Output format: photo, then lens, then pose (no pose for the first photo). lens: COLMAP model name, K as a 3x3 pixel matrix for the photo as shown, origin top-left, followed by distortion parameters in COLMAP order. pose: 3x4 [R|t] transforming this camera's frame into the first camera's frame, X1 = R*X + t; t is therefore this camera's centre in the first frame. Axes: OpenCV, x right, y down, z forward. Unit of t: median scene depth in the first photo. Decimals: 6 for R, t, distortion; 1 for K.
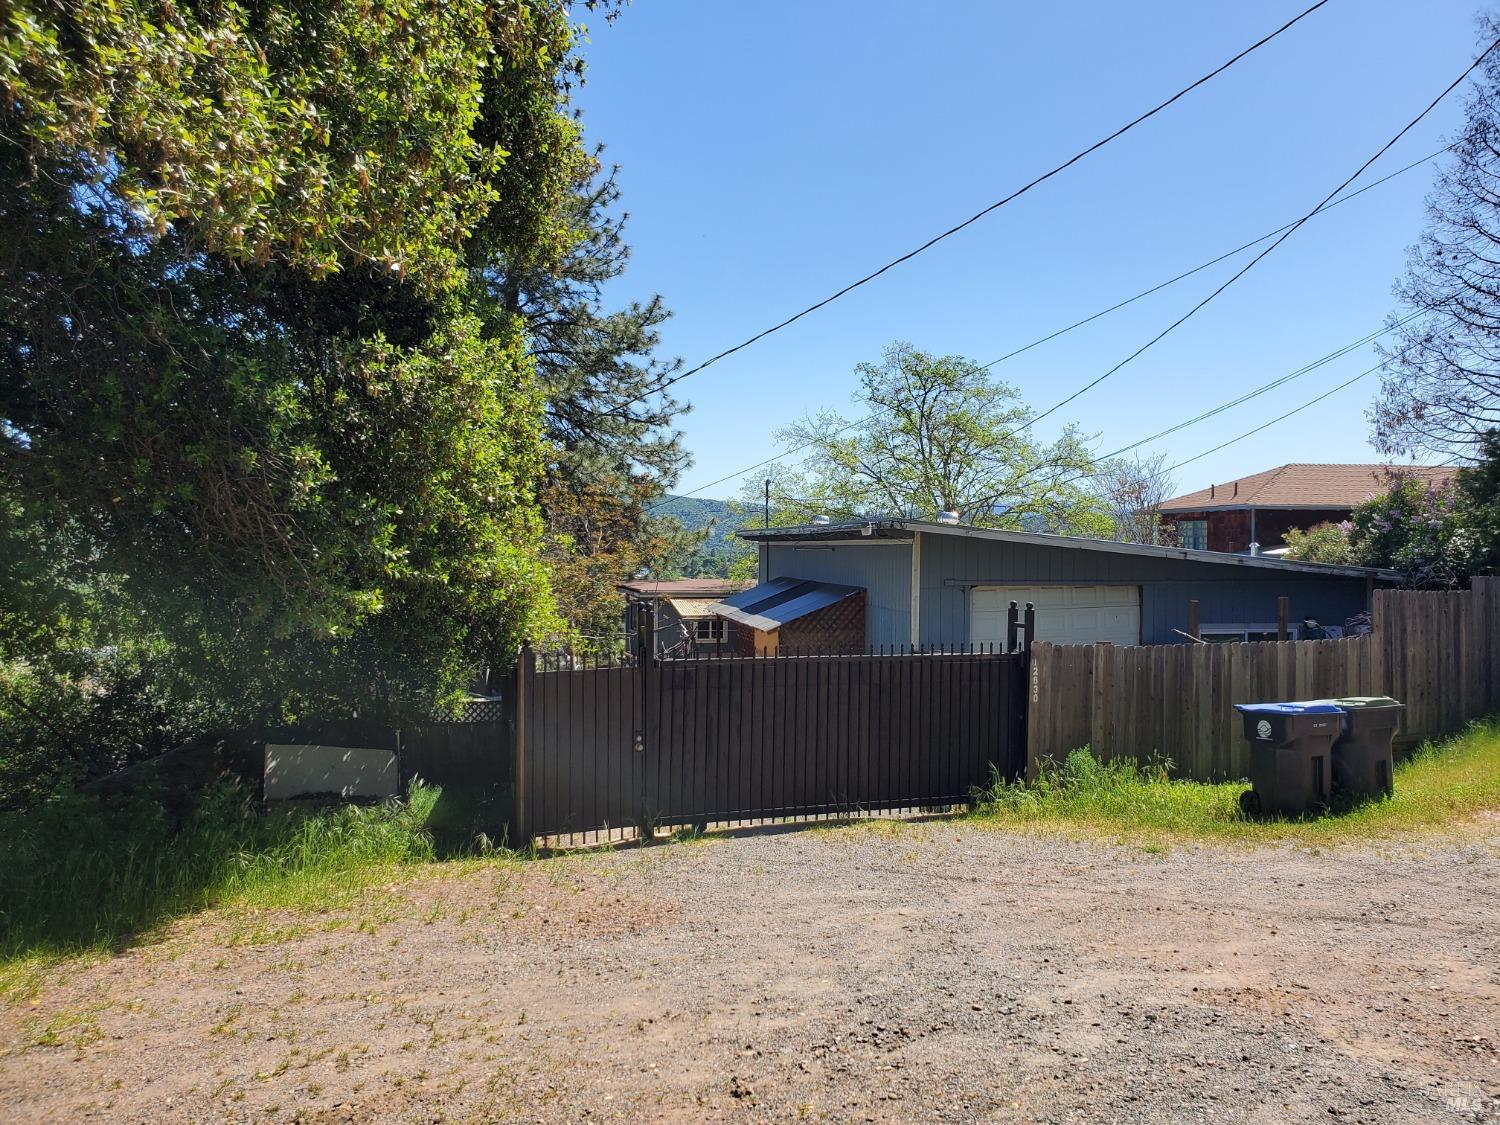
lens RADIAL K [[1203.2, 0, 750.0], [0, 1203.2, 562.5], [0, 0, 1]] dist [0.038176, 0.000934]
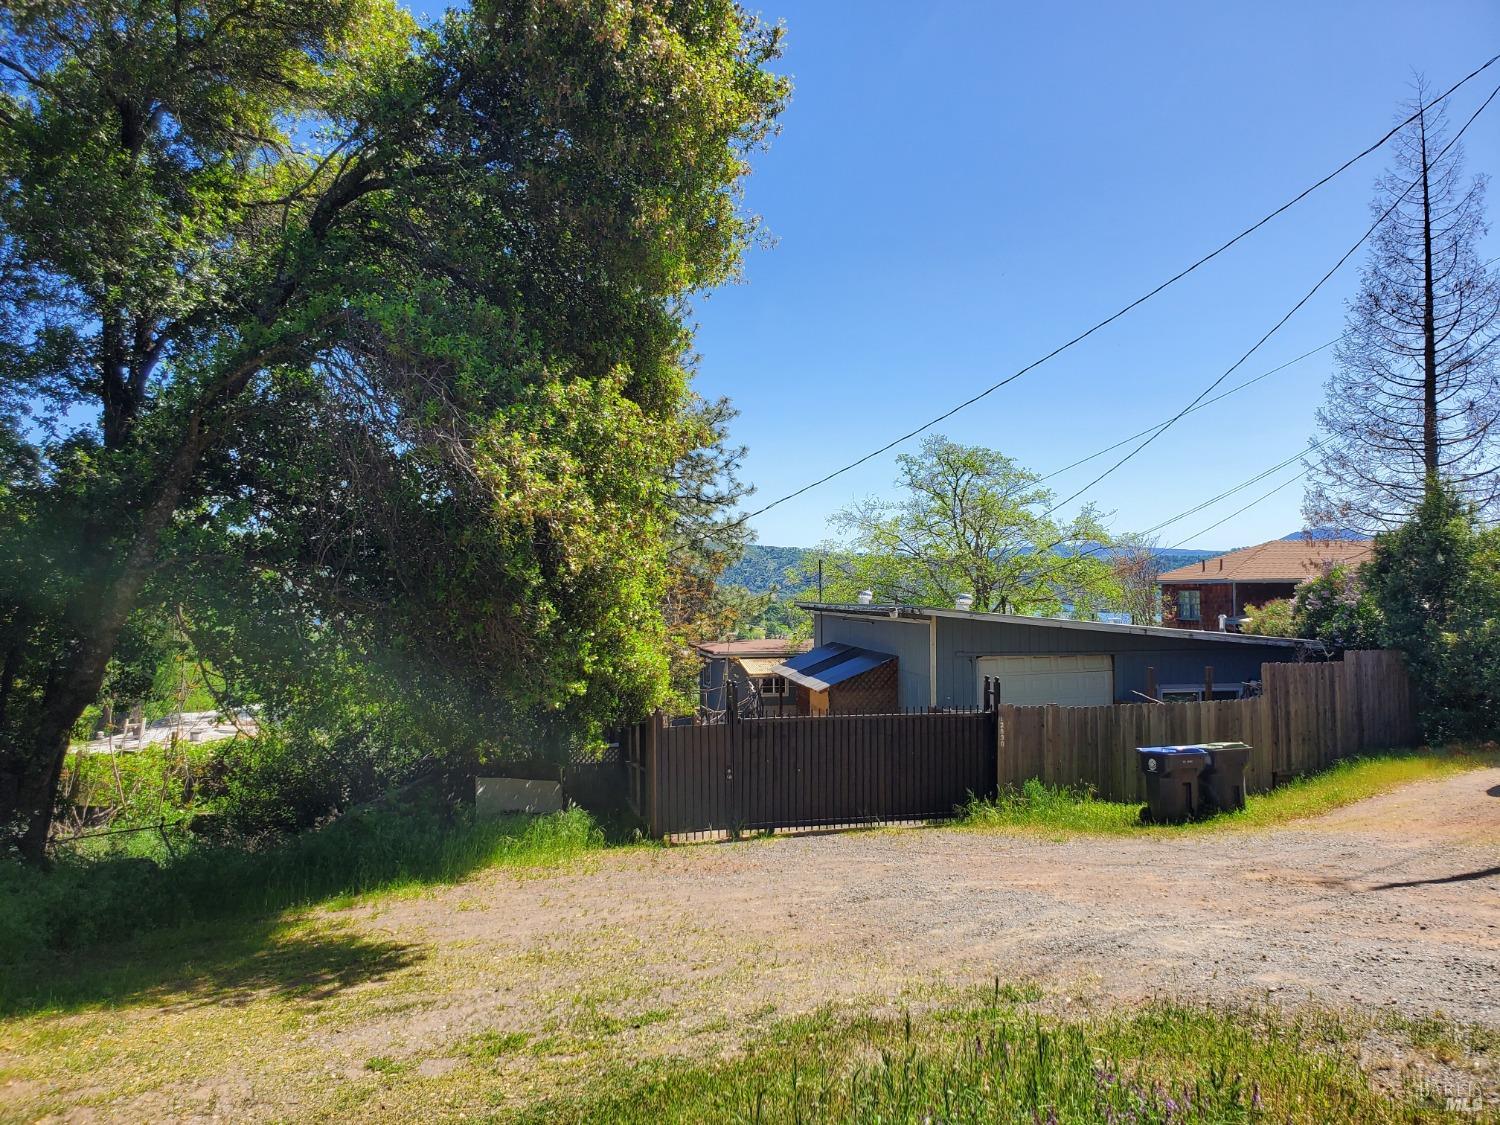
lens RADIAL K [[1203.2, 0, 750.0], [0, 1203.2, 562.5], [0, 0, 1]] dist [0.038176, 0.000934]
pose [[0.998656, -0.011283, -0.050587, 0.009603], [0.009338, 0.999214, -0.038522, -0.040867], [0.050982, 0.037998, 0.997976, -0.367991]]
